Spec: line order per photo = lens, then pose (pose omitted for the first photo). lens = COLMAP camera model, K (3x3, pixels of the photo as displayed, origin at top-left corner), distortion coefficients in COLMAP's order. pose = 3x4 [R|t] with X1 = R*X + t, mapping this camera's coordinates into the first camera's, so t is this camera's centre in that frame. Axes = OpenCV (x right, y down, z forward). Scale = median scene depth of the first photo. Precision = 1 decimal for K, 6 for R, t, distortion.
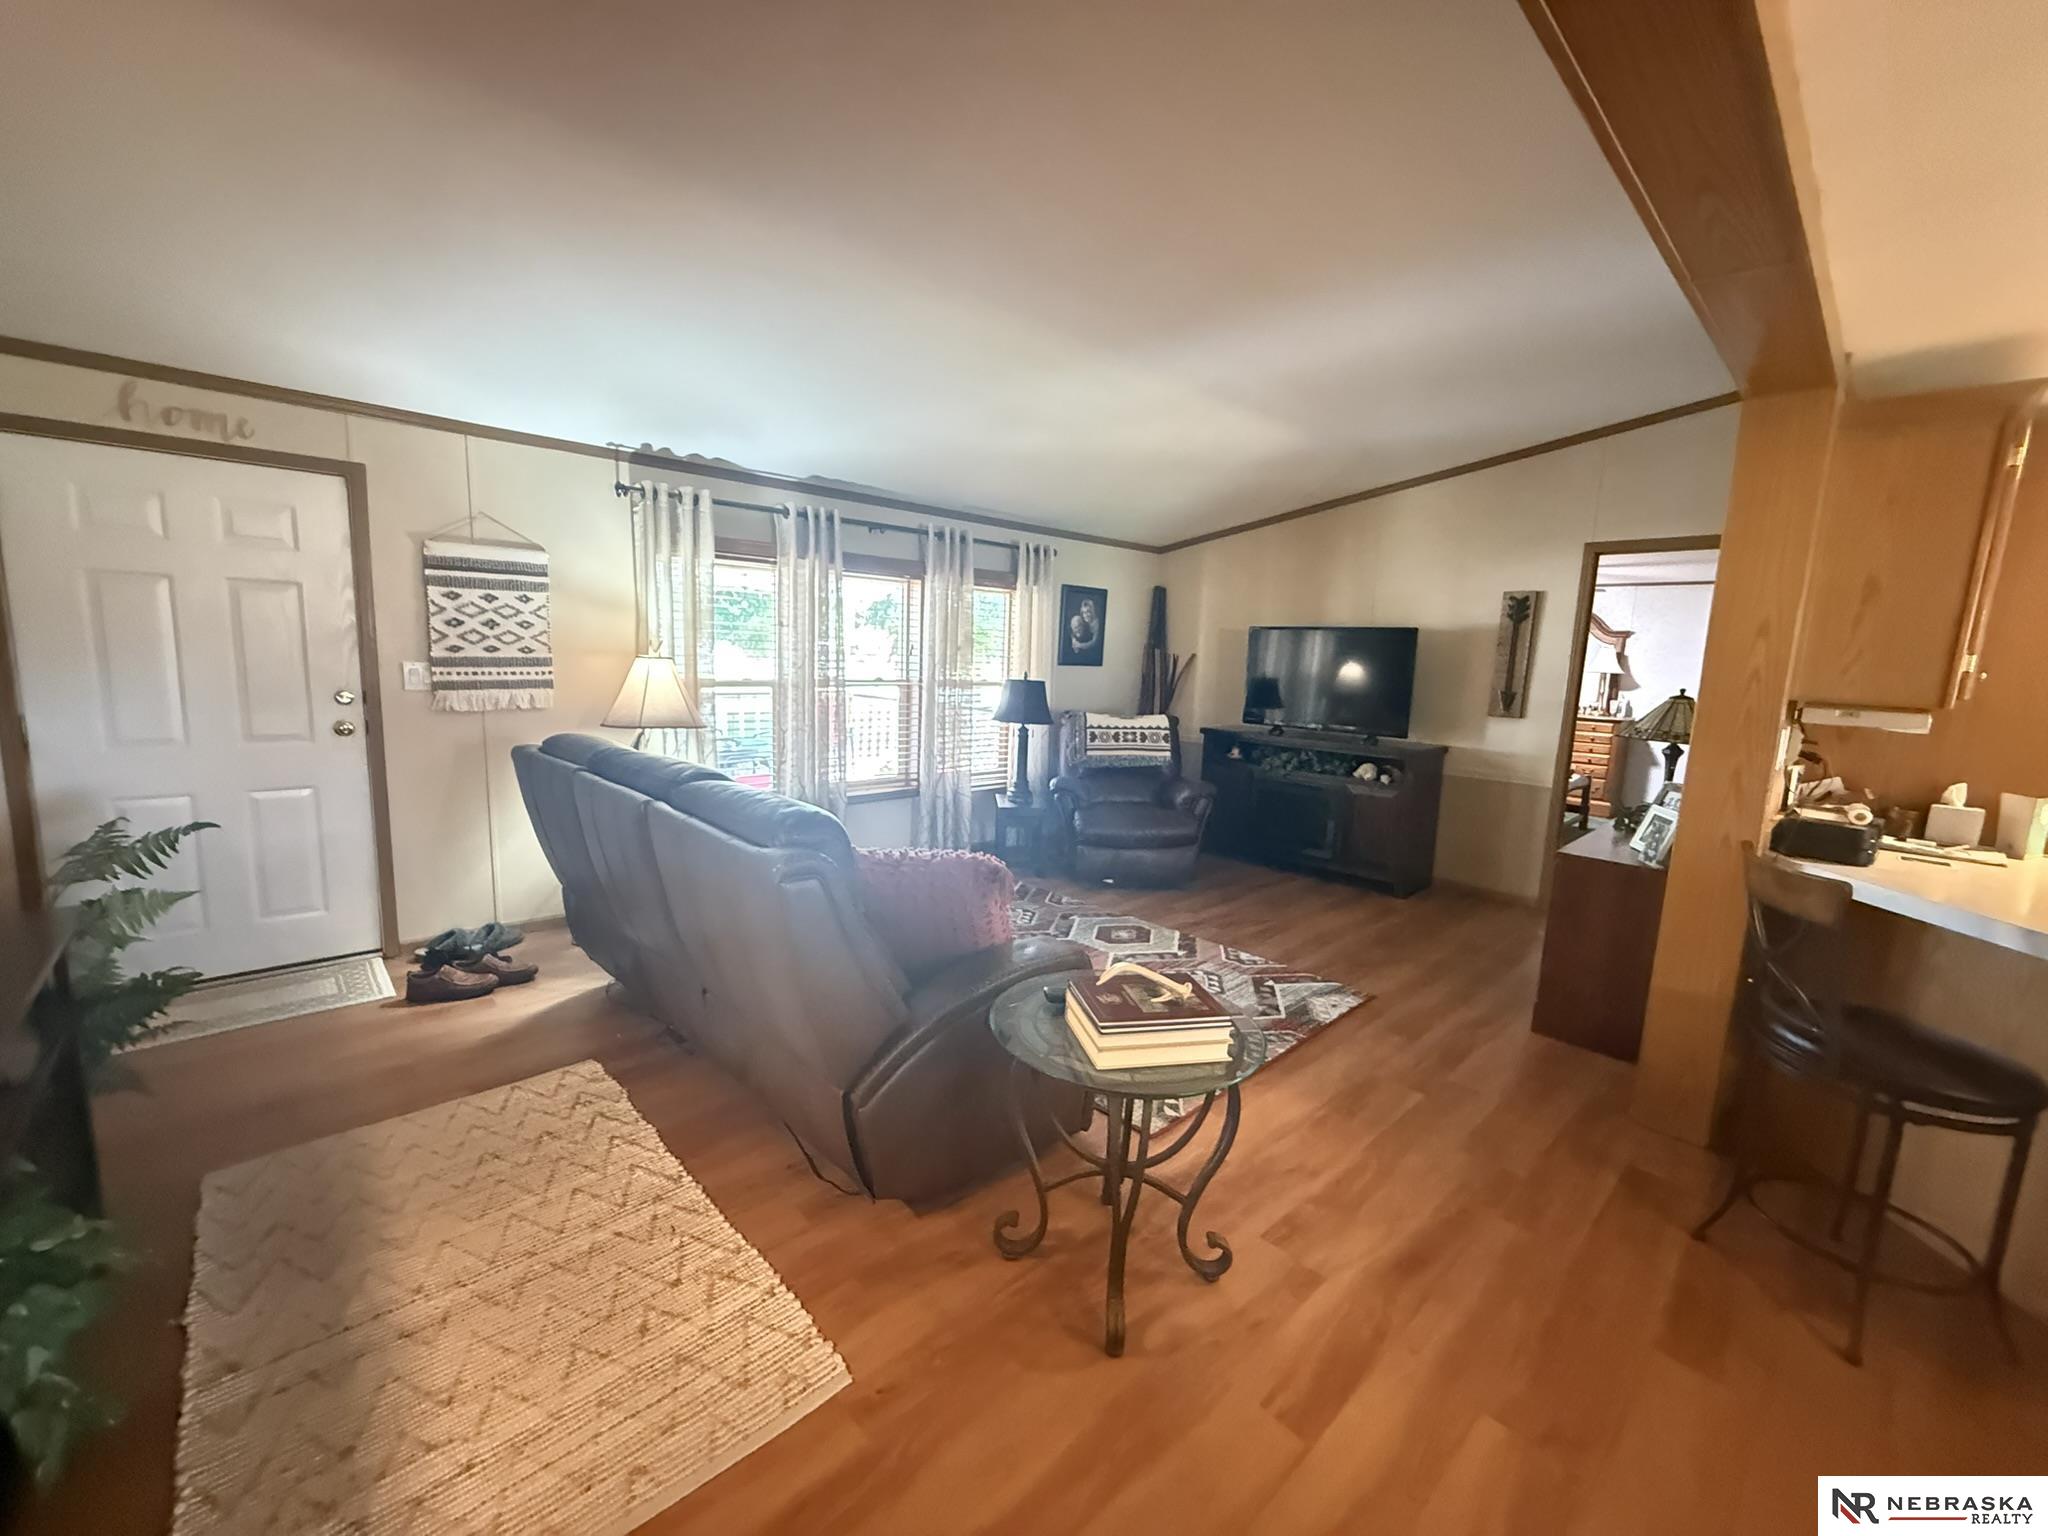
lens RADIAL K [[813.7, 0, 1017.8], [0, 813.7, 767.6], [0, 0, 1]] dist [-0.001145, -0.000215]
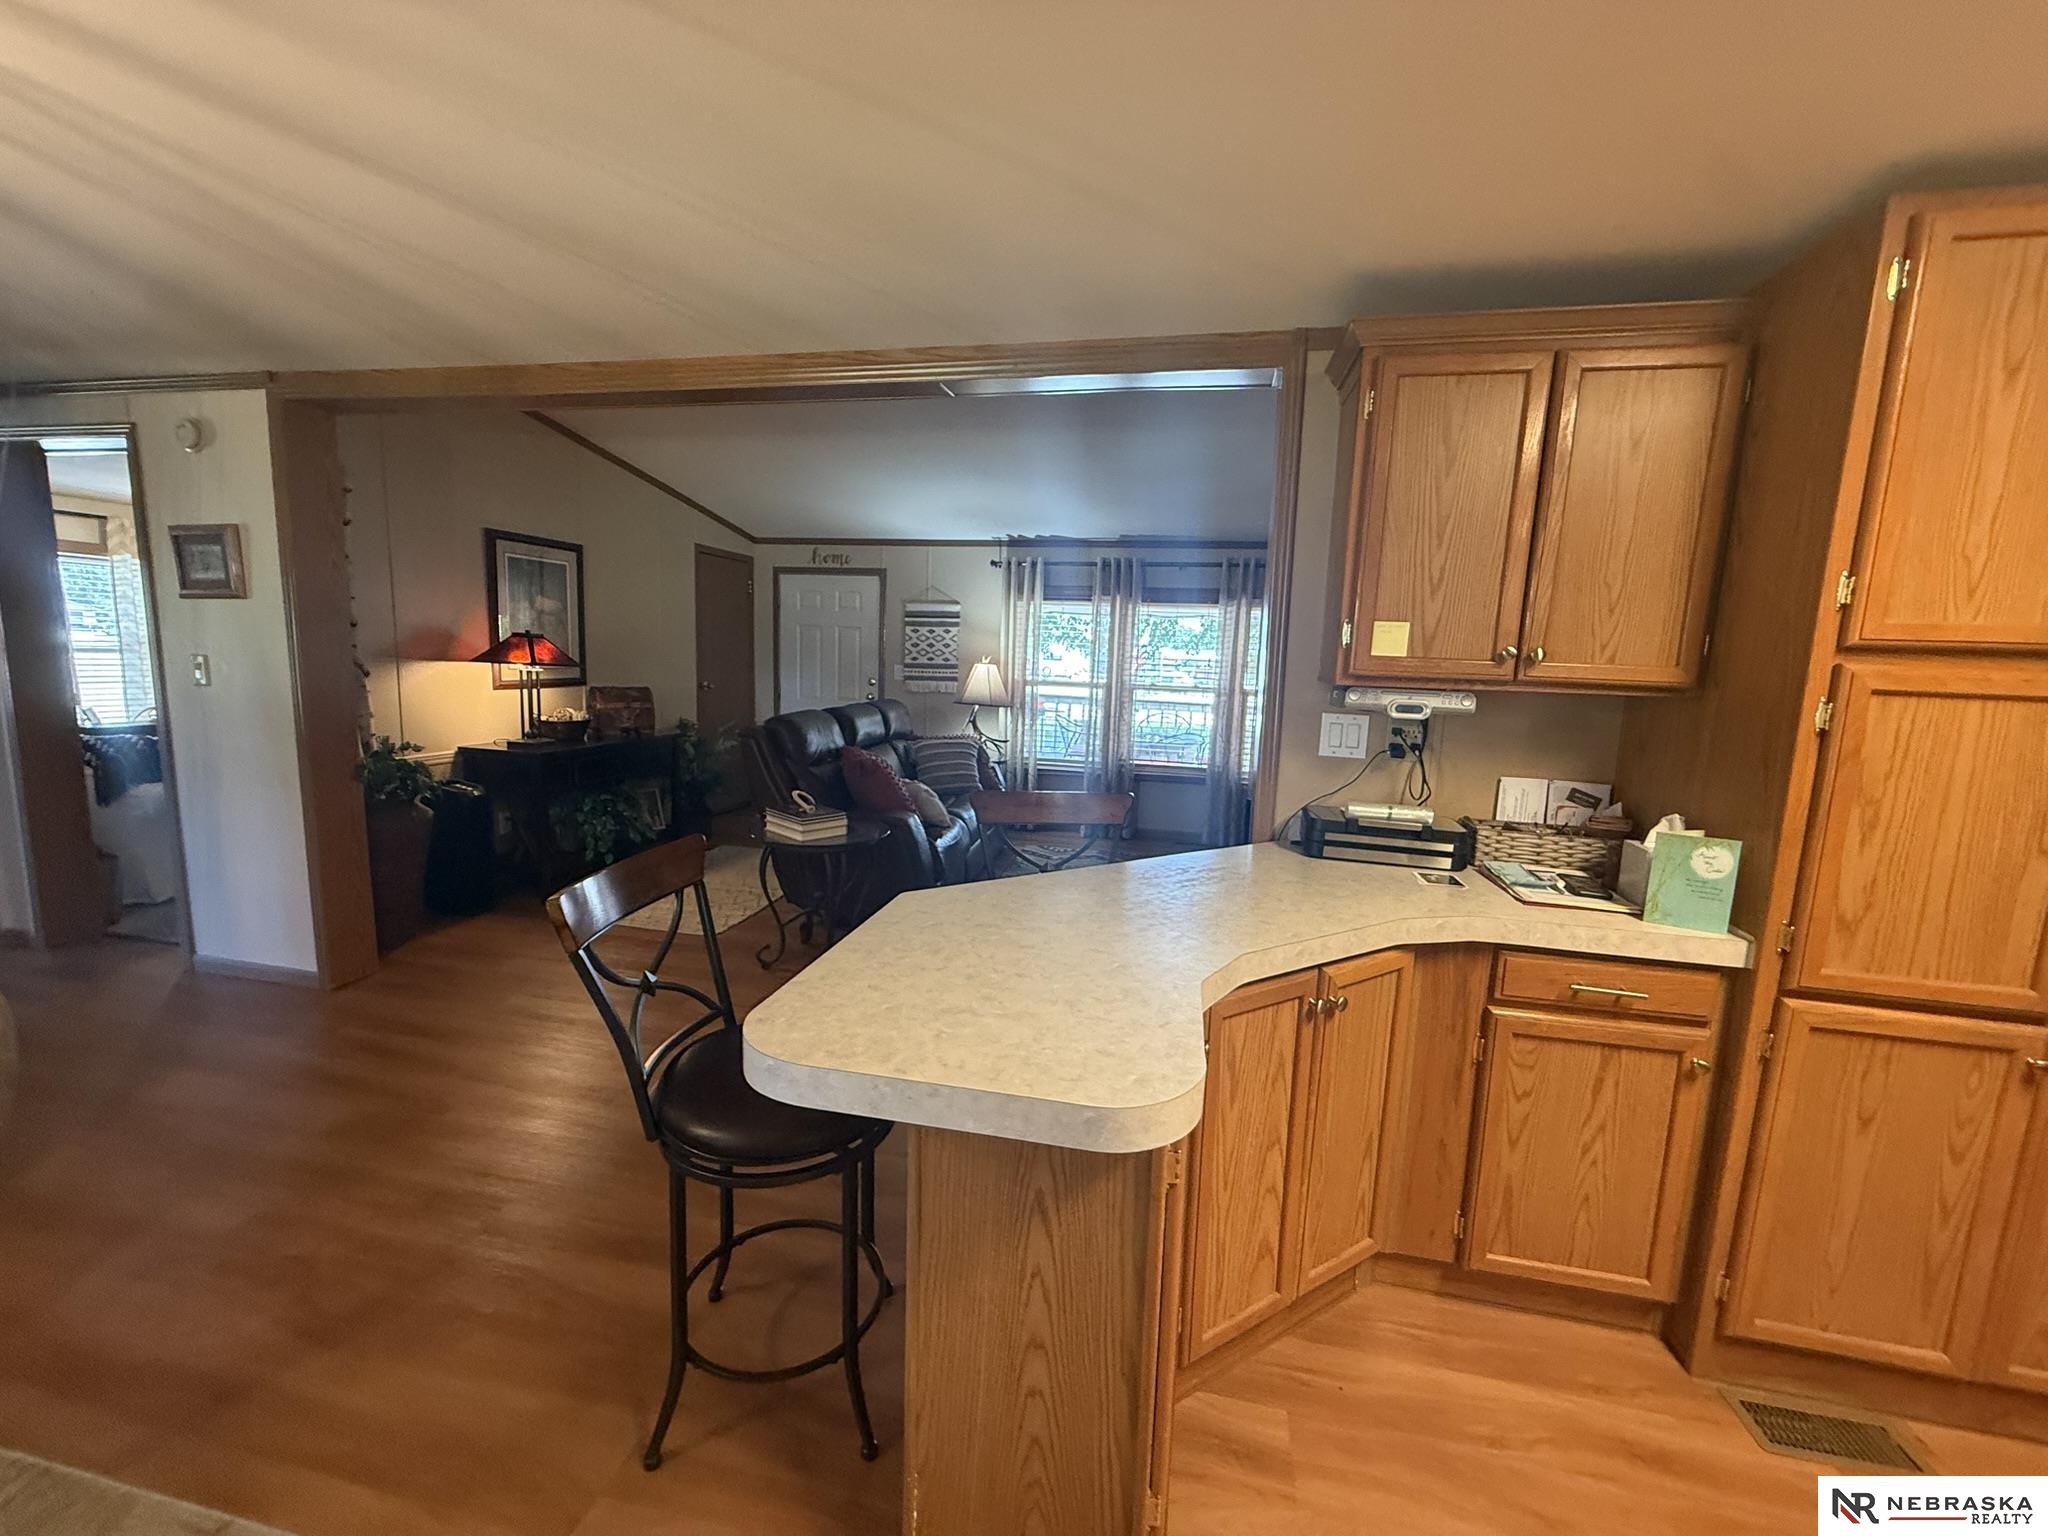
lens RADIAL K [[813.7, 0, 1024.2], [0, 813.7, 769.1], [0, 0, 1]] dist [-0.001145, -0.000215]
pose [[0.571663, 0.098355, -0.814572, 1.244806], [-0.132586, 0.990815, 0.026587, 0.030580], [0.809705, 0.092802, 0.579453, 0.153787]]
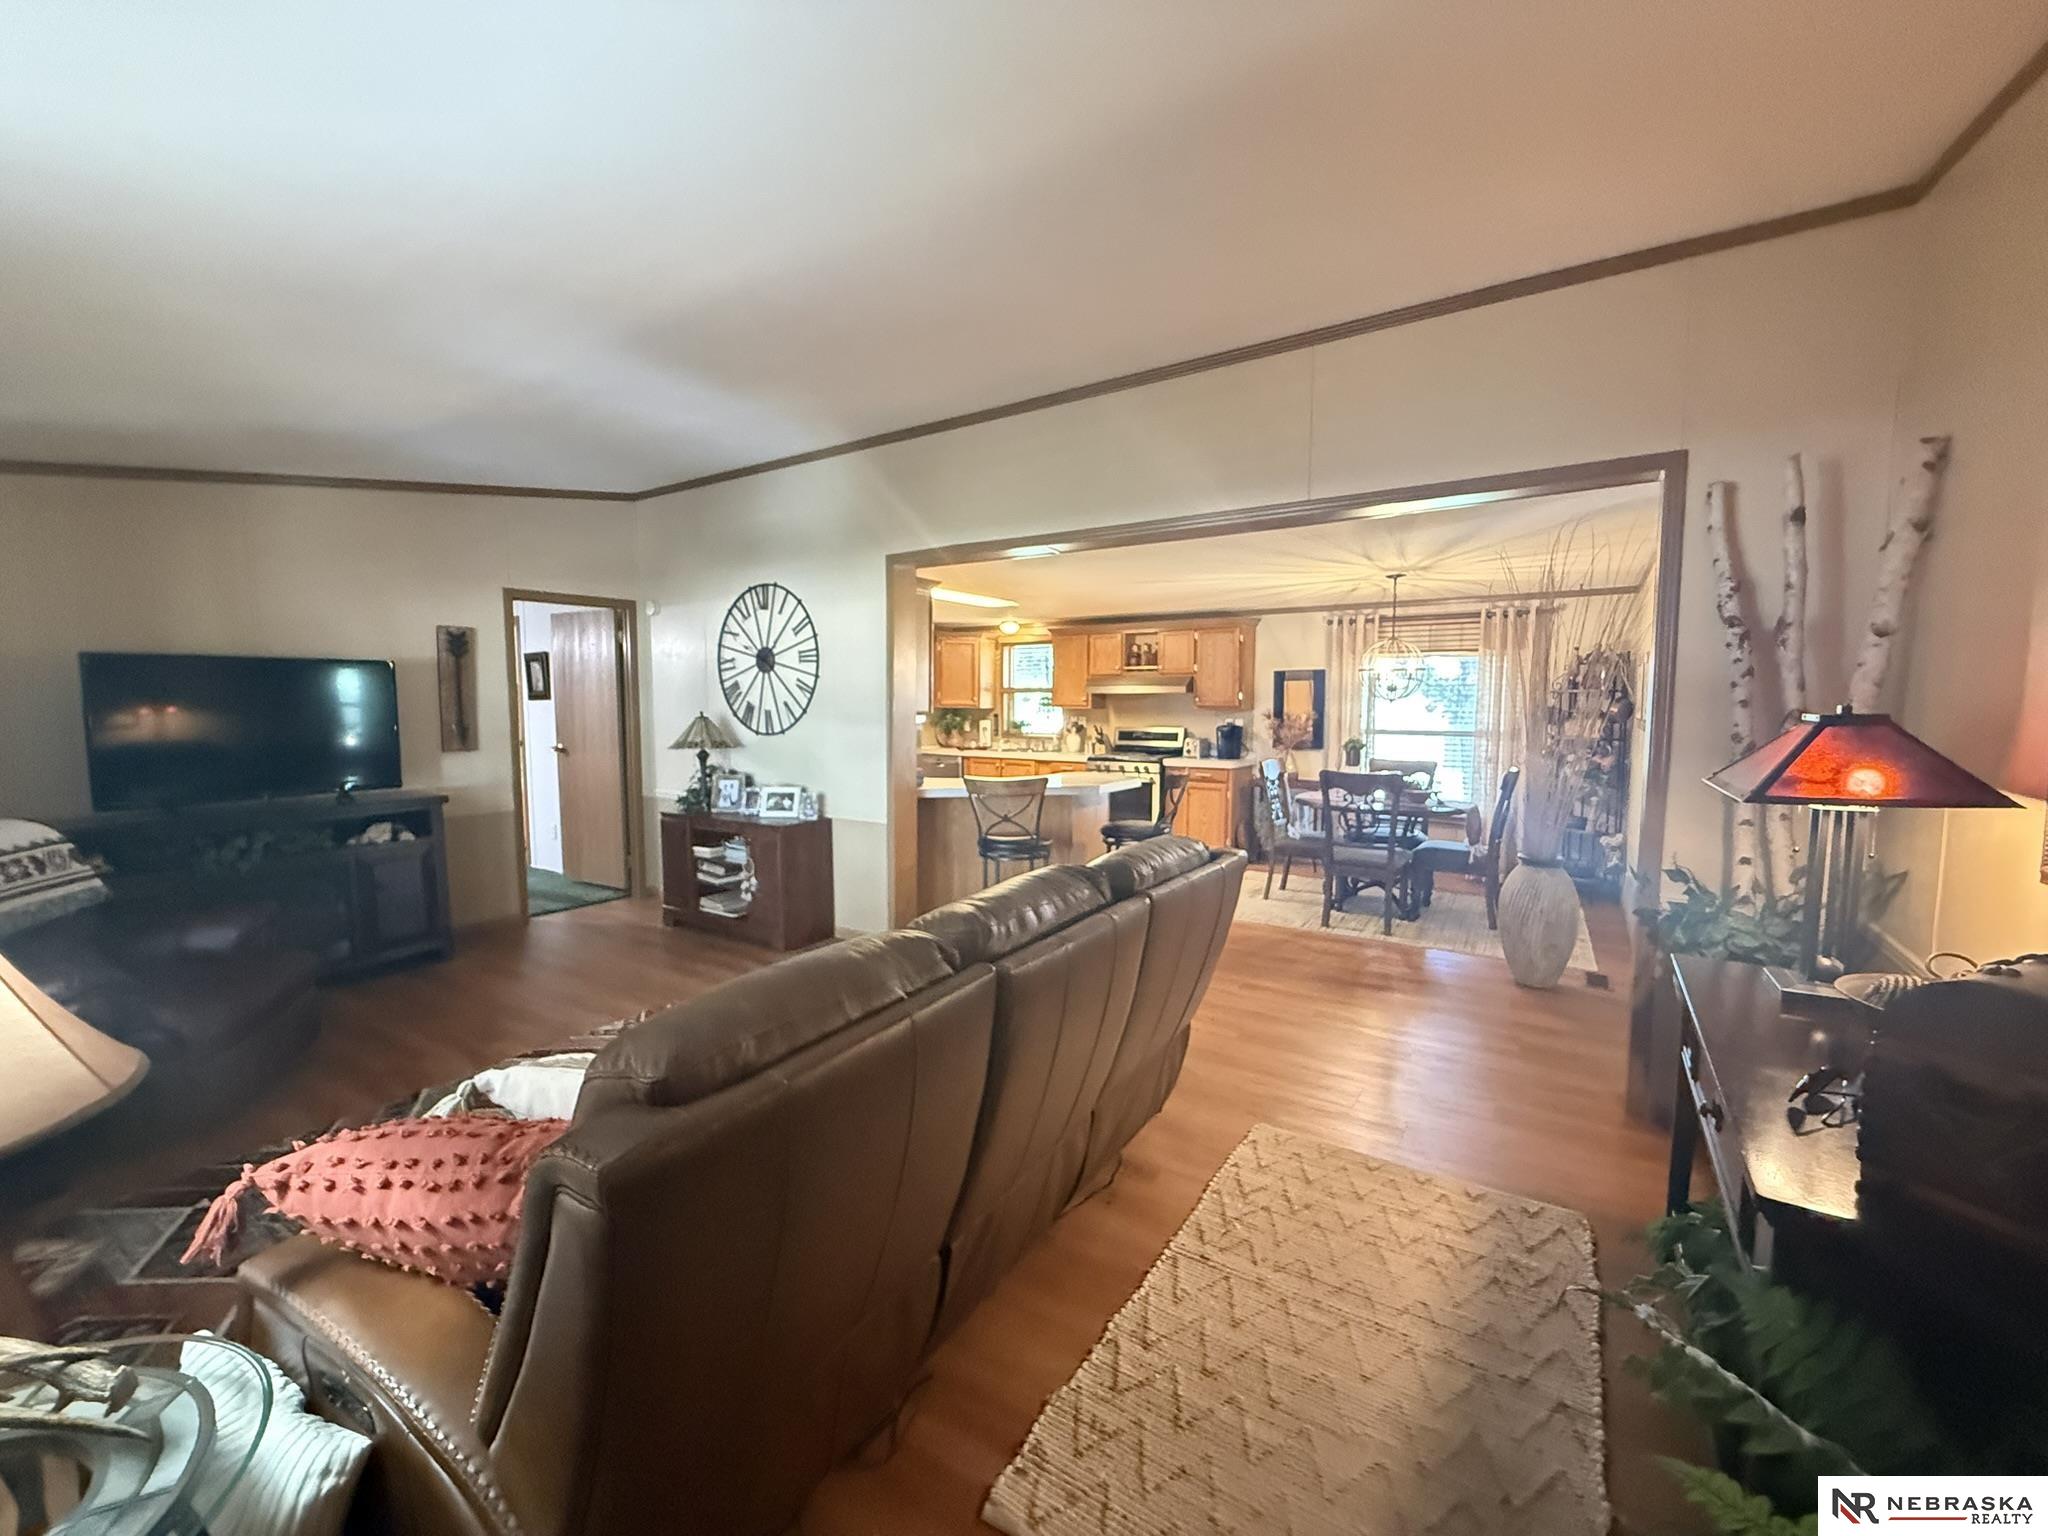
lens RADIAL K [[813.7, 0, 1023.0], [0, 813.7, 778.1], [0, 0, 1]] dist [-0.001145, -0.000215]
pose [[-0.228841, -0.131540, 0.964536, -0.896898], [0.130560, 0.977729, 0.164315, -0.175701], [-0.964669, 0.163532, -0.206571, 0.922592]]
